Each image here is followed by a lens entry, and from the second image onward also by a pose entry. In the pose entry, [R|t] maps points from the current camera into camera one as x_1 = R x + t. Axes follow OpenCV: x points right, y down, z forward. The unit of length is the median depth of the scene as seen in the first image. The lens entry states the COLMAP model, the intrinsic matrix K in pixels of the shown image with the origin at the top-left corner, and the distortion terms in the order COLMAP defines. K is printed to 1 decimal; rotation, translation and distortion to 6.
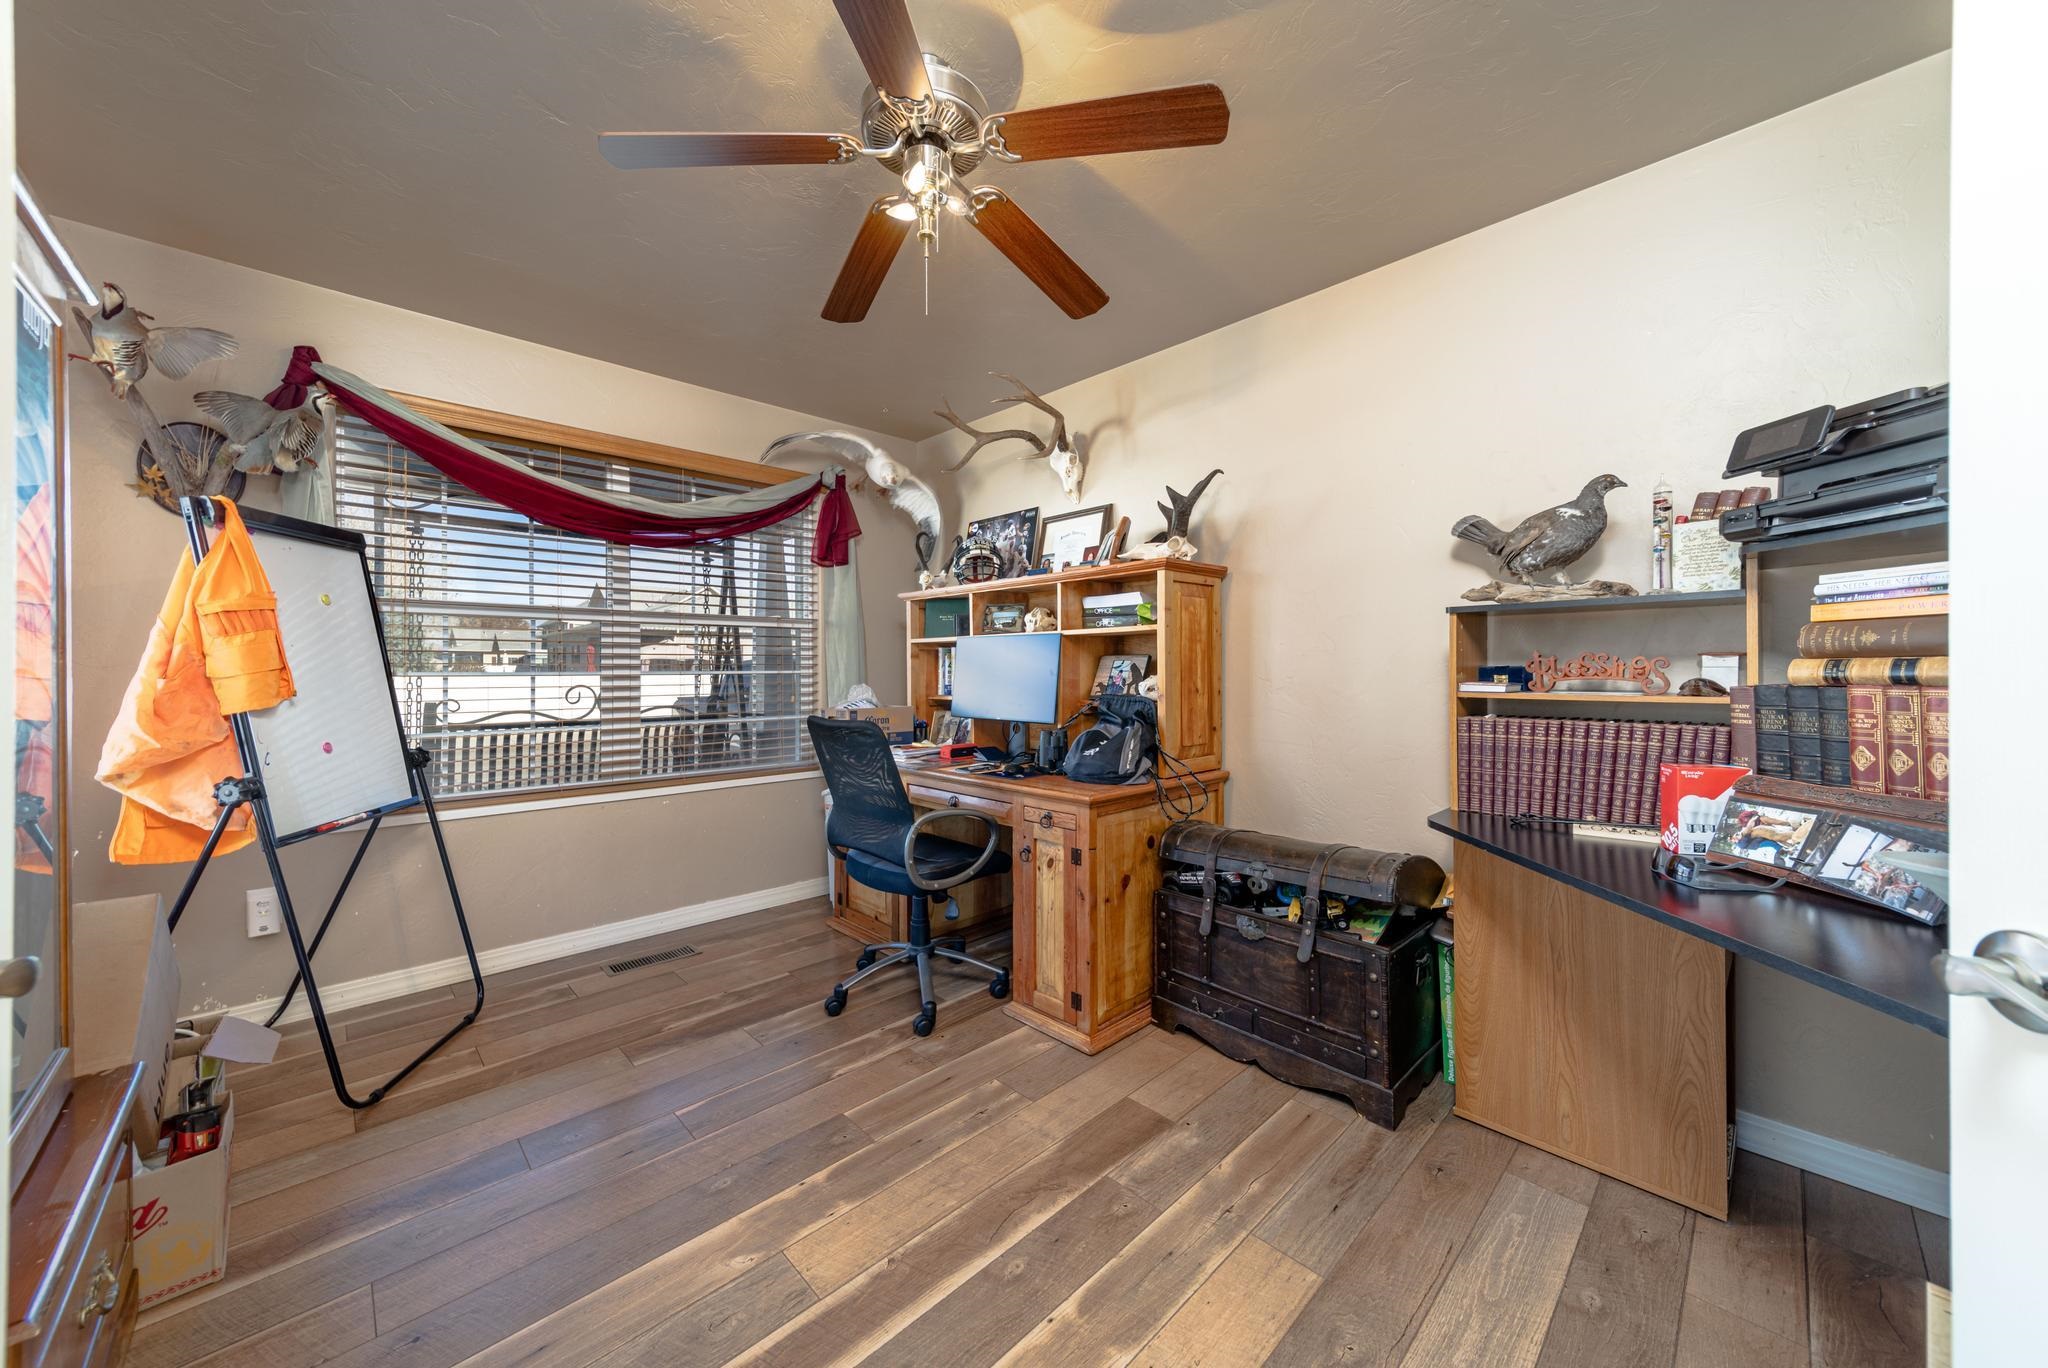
lens RADIAL K [[722.0, 0, 1018.8], [0, 722.0, 667.7], [0, 0, 1]] dist [0.011565, 0.000042]
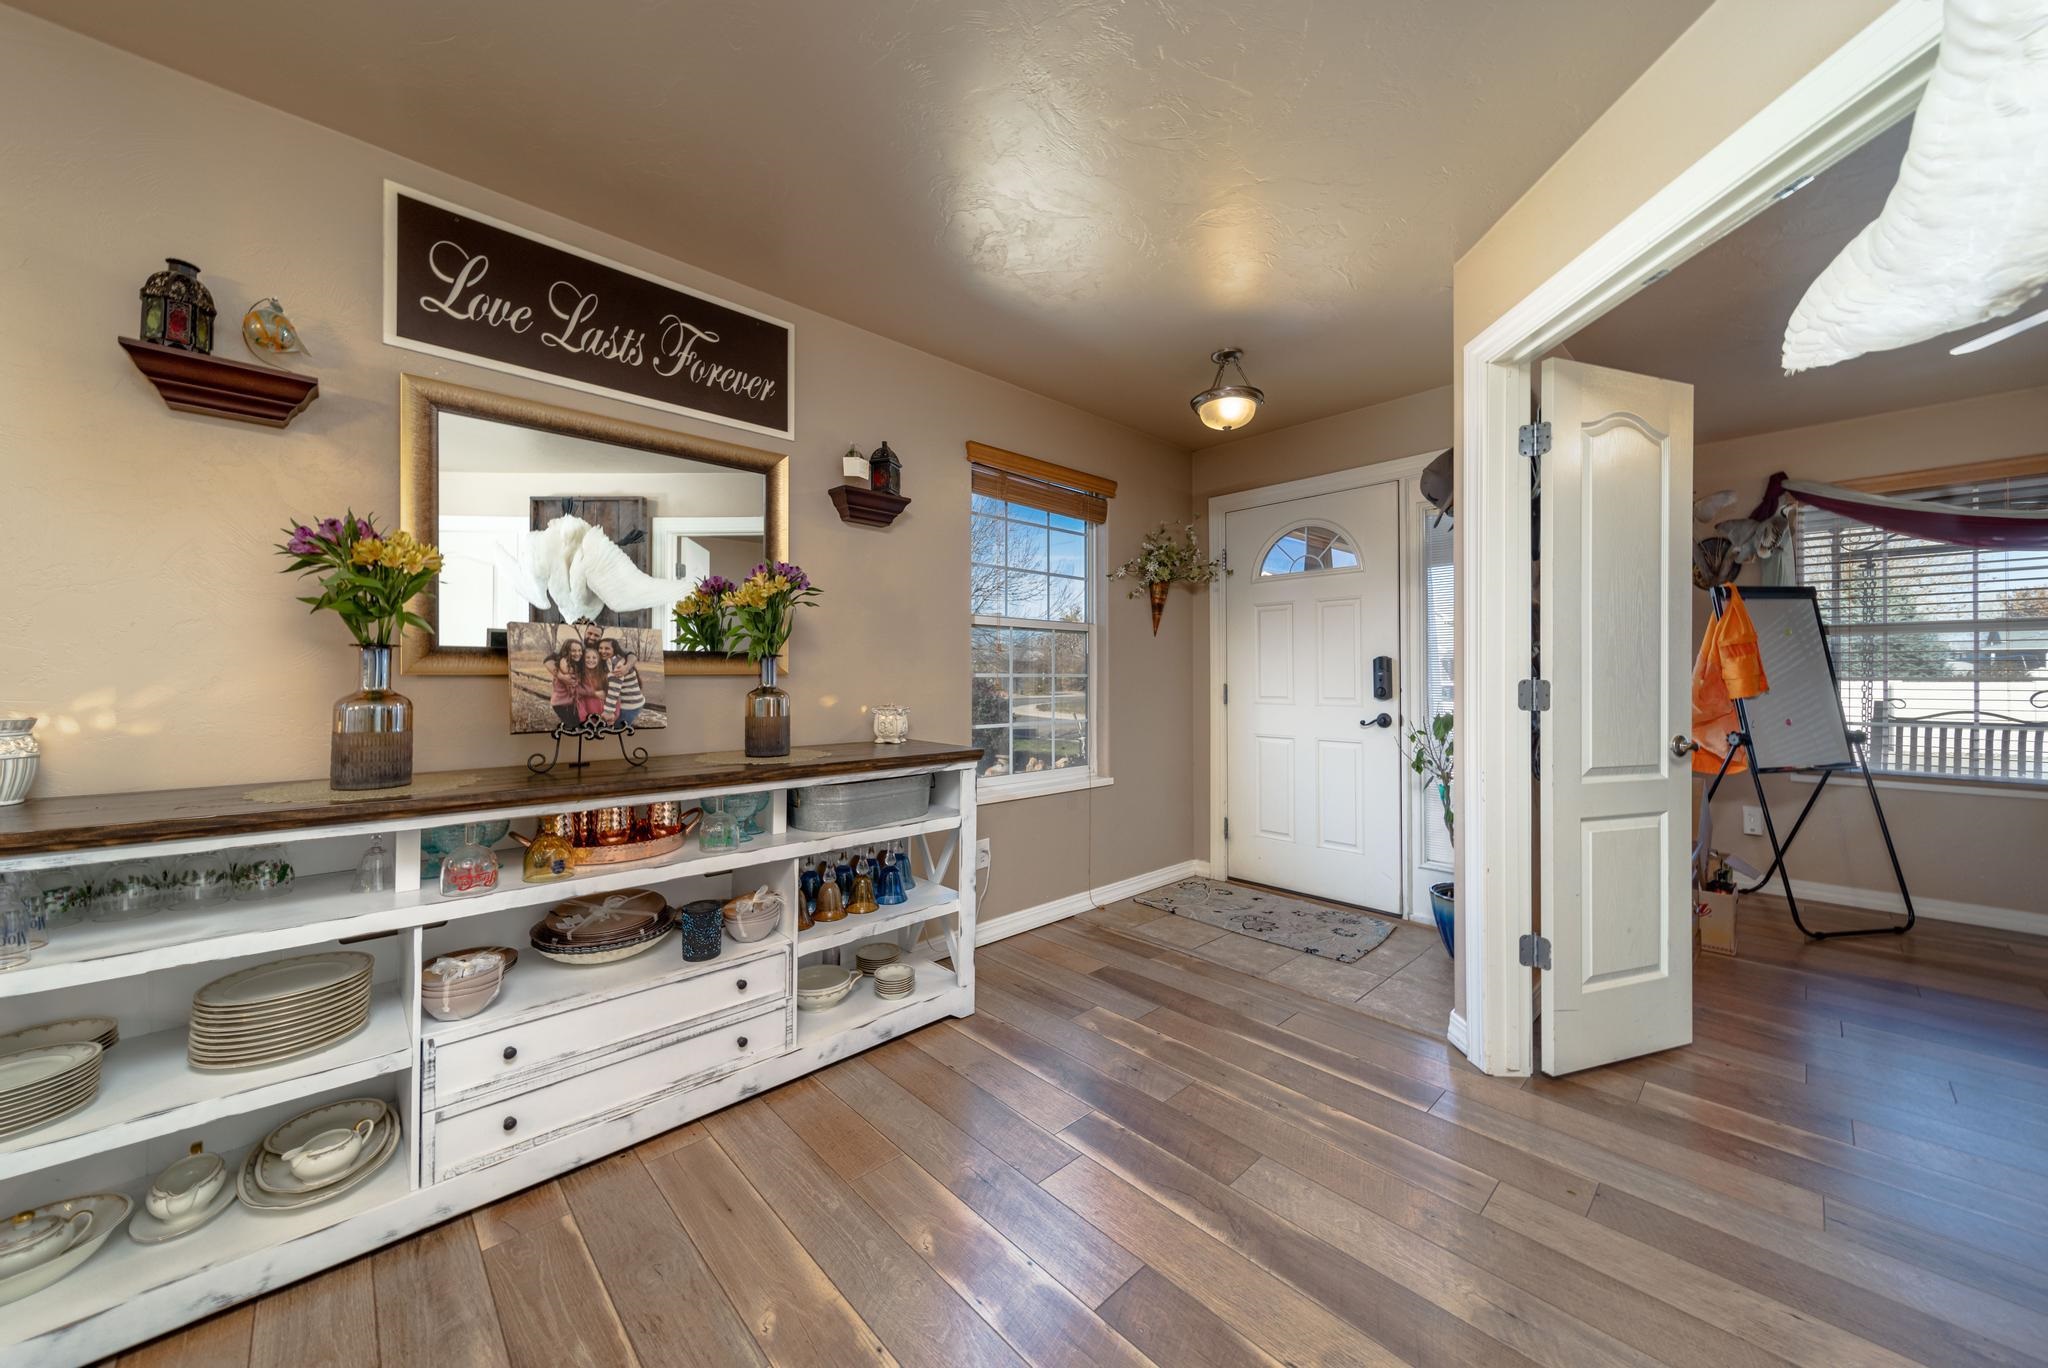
lens RADIAL K [[722.0, 0, 1029.9], [0, 722.0, 675.0], [0, 0, 1]] dist [0.011565, 0.000042]
pose [[-0.013668, -0.003897, -0.999899, 0.820550], [0.001340, 0.999991, -0.003916, 0.006636], [0.999906, -0.001393, -0.013663, -0.781590]]
